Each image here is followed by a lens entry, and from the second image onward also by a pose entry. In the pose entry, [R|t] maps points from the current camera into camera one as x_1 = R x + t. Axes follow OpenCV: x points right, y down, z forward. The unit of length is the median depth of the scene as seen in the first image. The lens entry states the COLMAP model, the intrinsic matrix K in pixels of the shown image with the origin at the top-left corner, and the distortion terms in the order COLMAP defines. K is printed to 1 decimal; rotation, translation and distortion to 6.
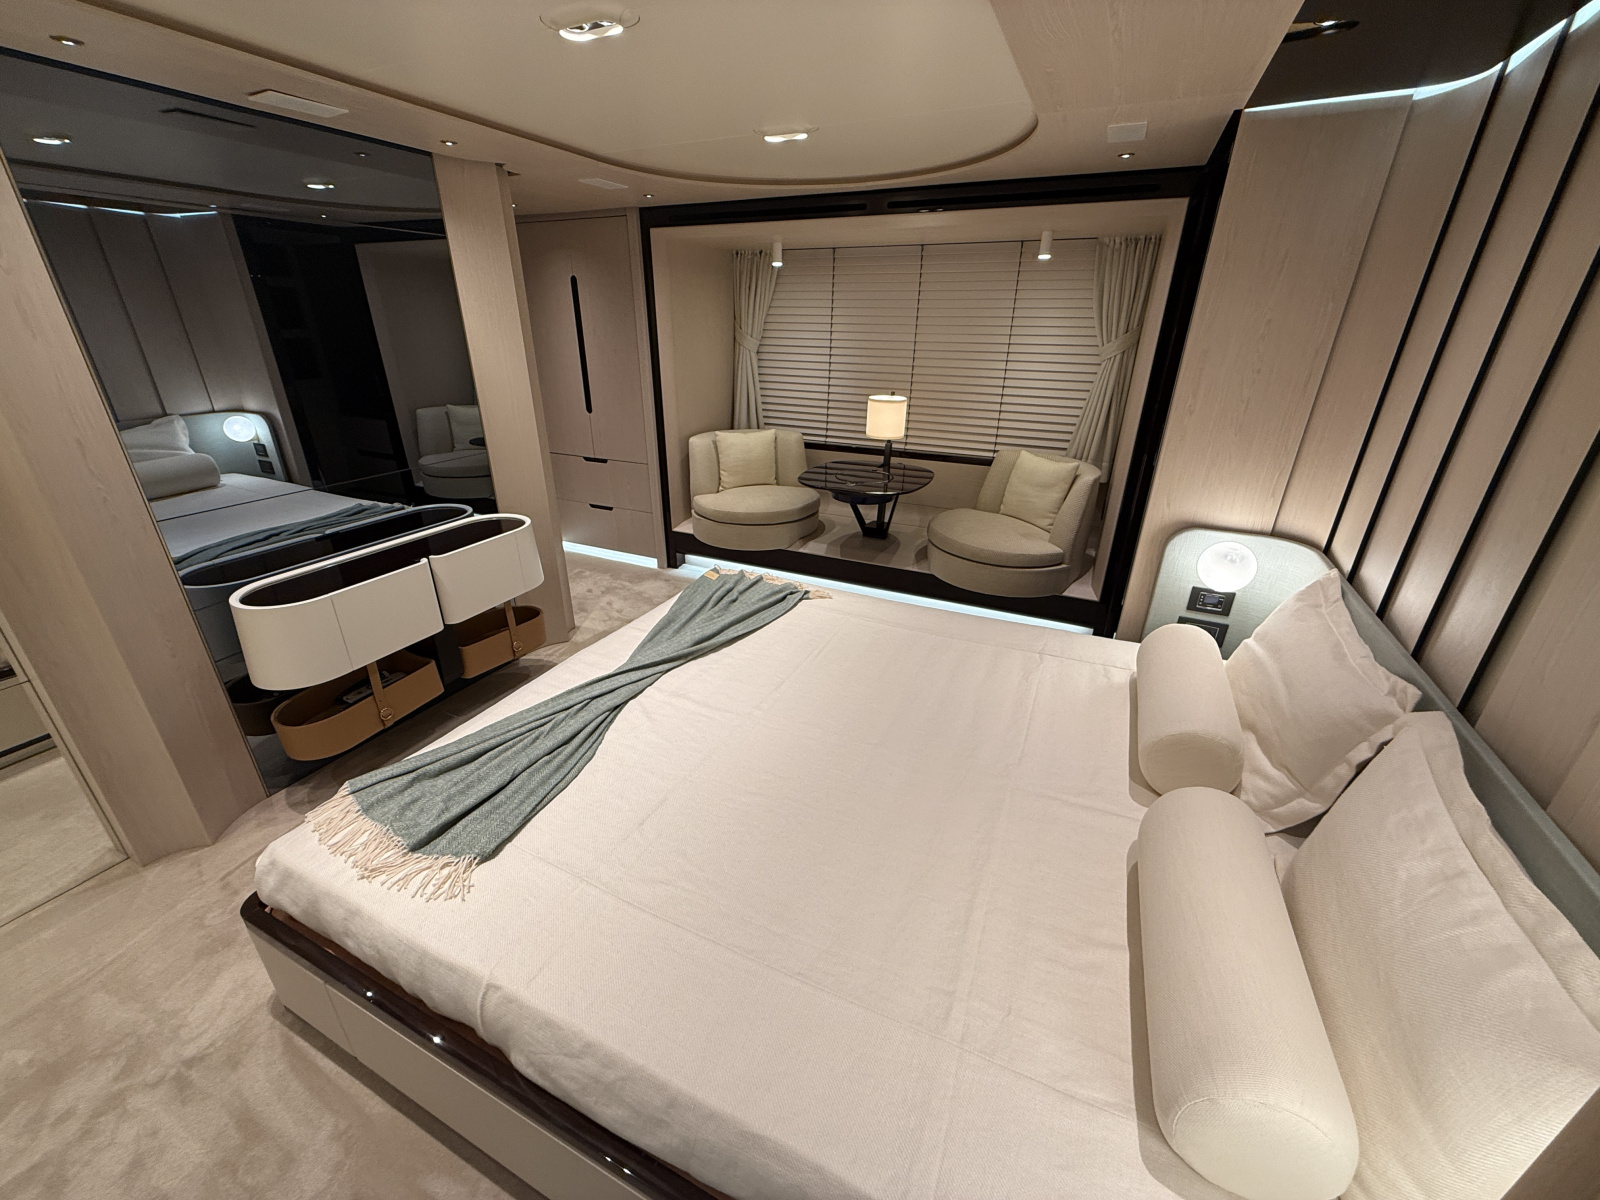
lens RADIAL K [[634.2, 0, 793.8], [0, 634.2, 599.5], [0, 0, 1]] dist [0.000508, 0.000016]
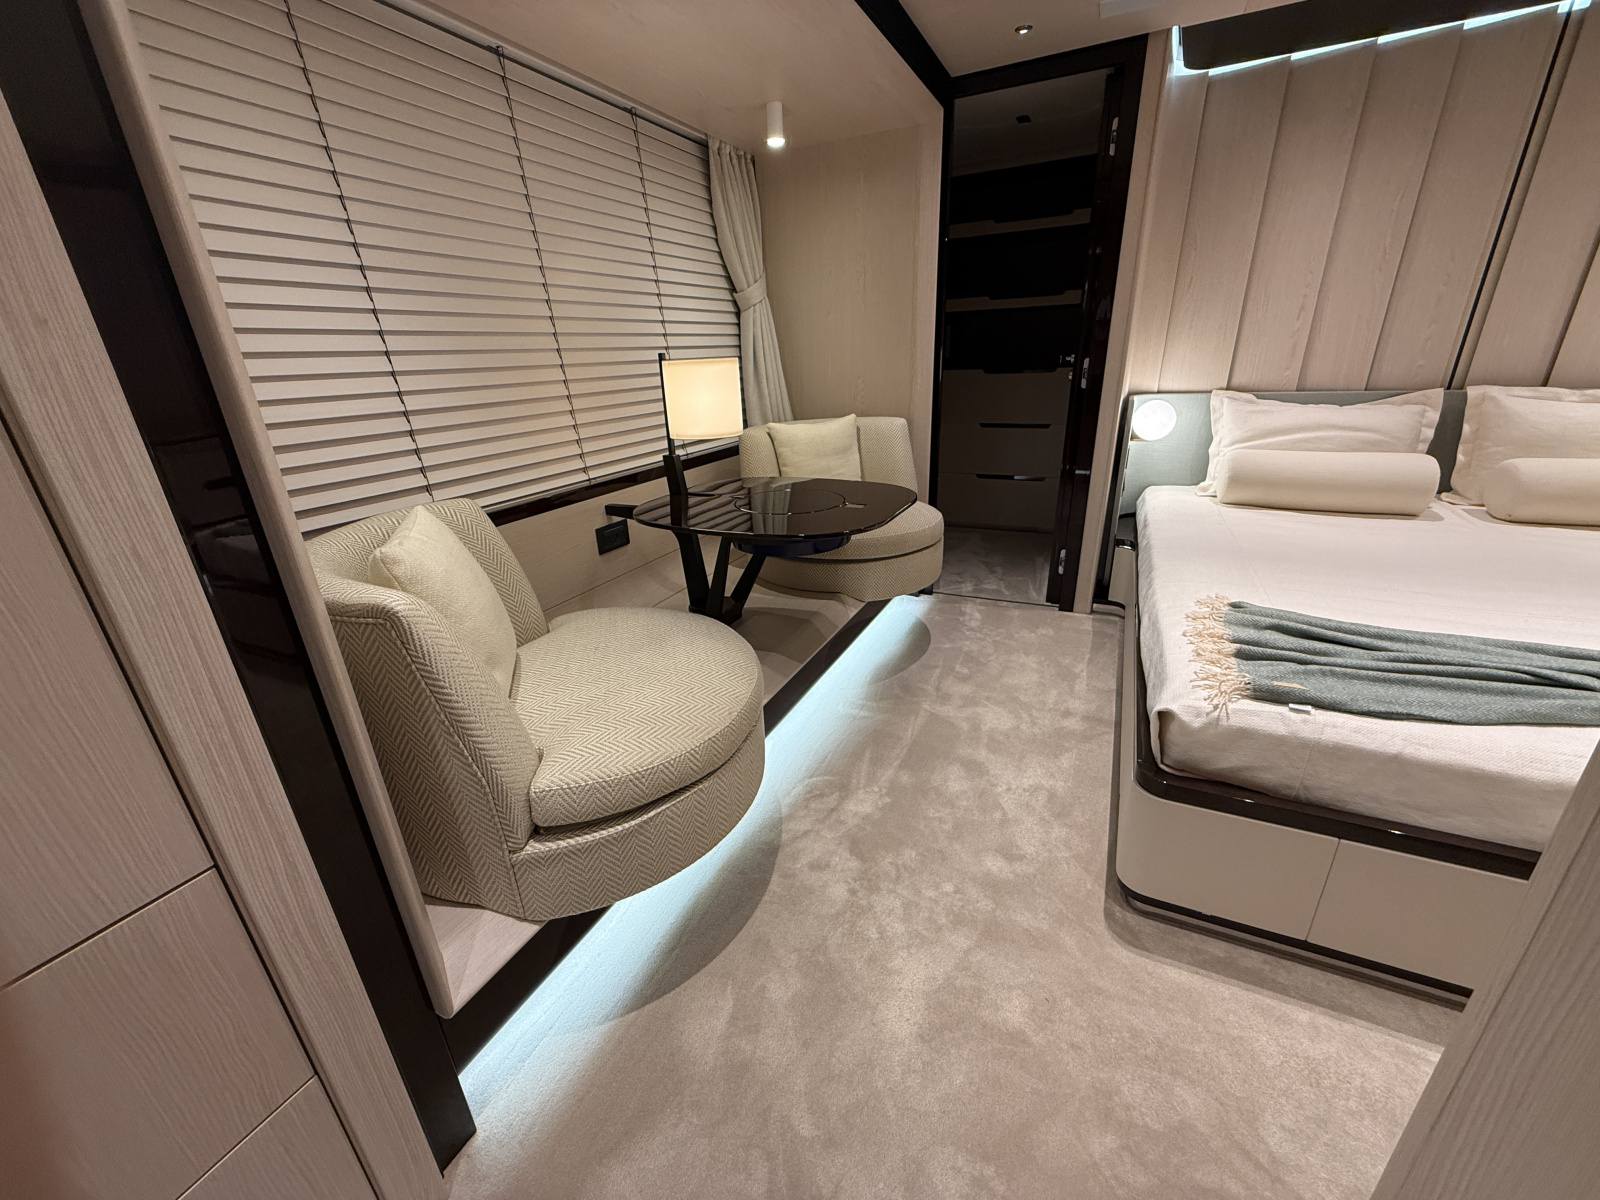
lens RADIAL K [[634.2, 0, 793.8], [0, 634.2, 599.5], [0, 0, 1]] dist [0.000508, 0.000016]
pose [[0.014947, -0.373695, 0.927431, -0.351303], [0.440678, 0.835056, 0.329371, -0.260701], [-0.897541, 0.403775, 0.177160, 0.820349]]
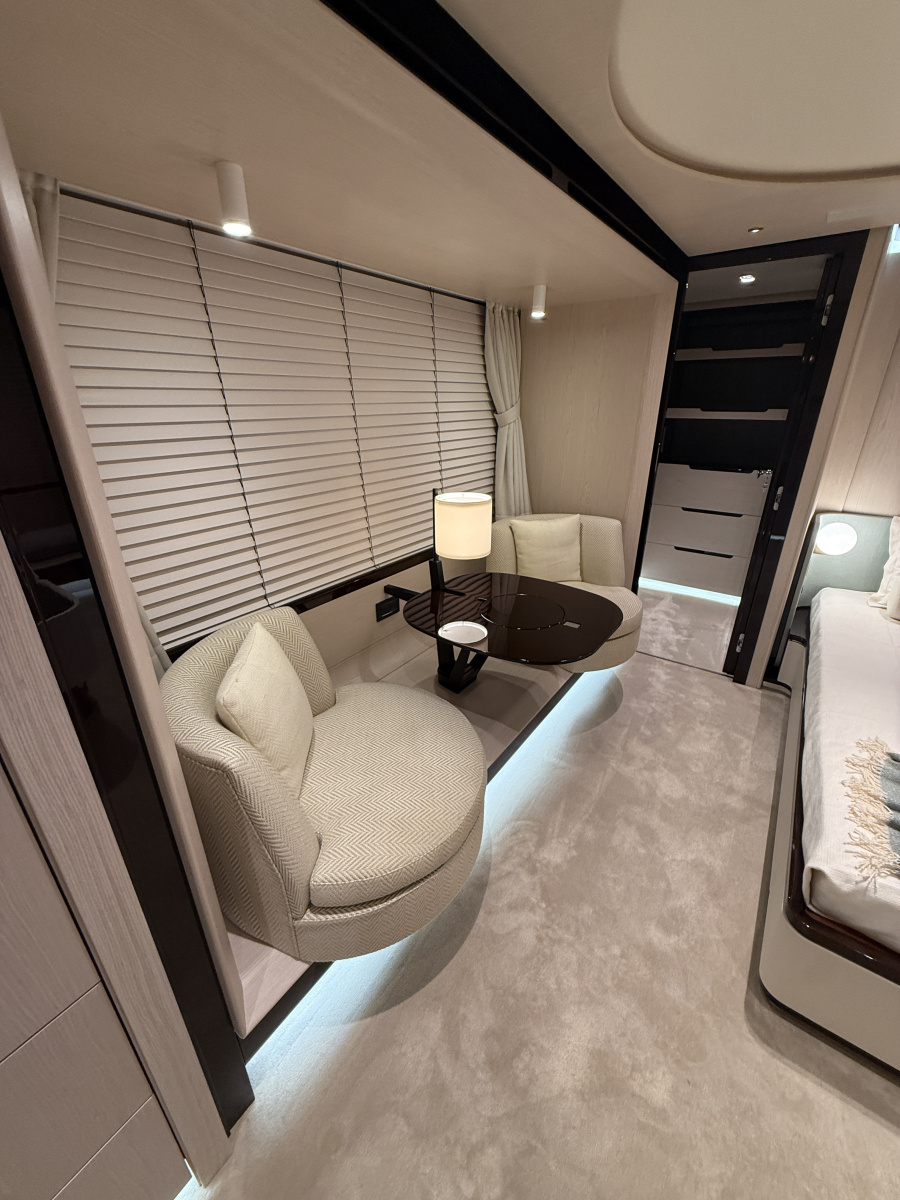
lens RADIAL K [[477.4, 0, 450.6], [0, 477.4, 595.3], [0, 0, 1]] dist [0.000848, -0.000099]
pose [[0.180776, -0.385027, 0.905027, -0.312595], [0.401812, 0.868804, 0.289356, -0.338774], [-0.897701, 0.311342, 0.311767, 0.790863]]
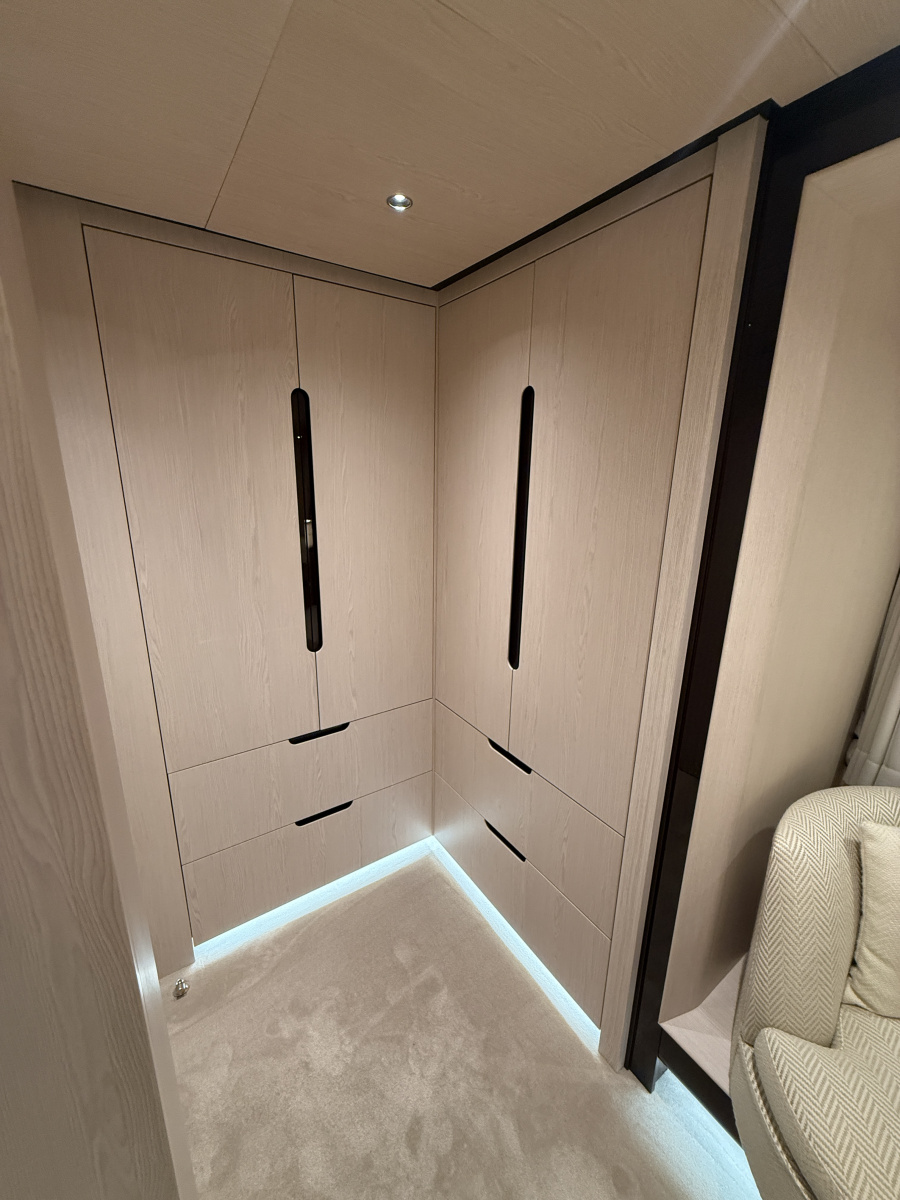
lens RADIAL K [[475.6, 0, 450.1], [0, 475.6, 596.5], [0, 0, 1]] dist [0.000508, 0.000016]
pose [[0.861236, 0.136542, -0.489520, -0.201617], [-0.214276, 0.970988, -0.106149, -0.305220], [0.460824, 0.196312, 0.865507, 0.678832]]
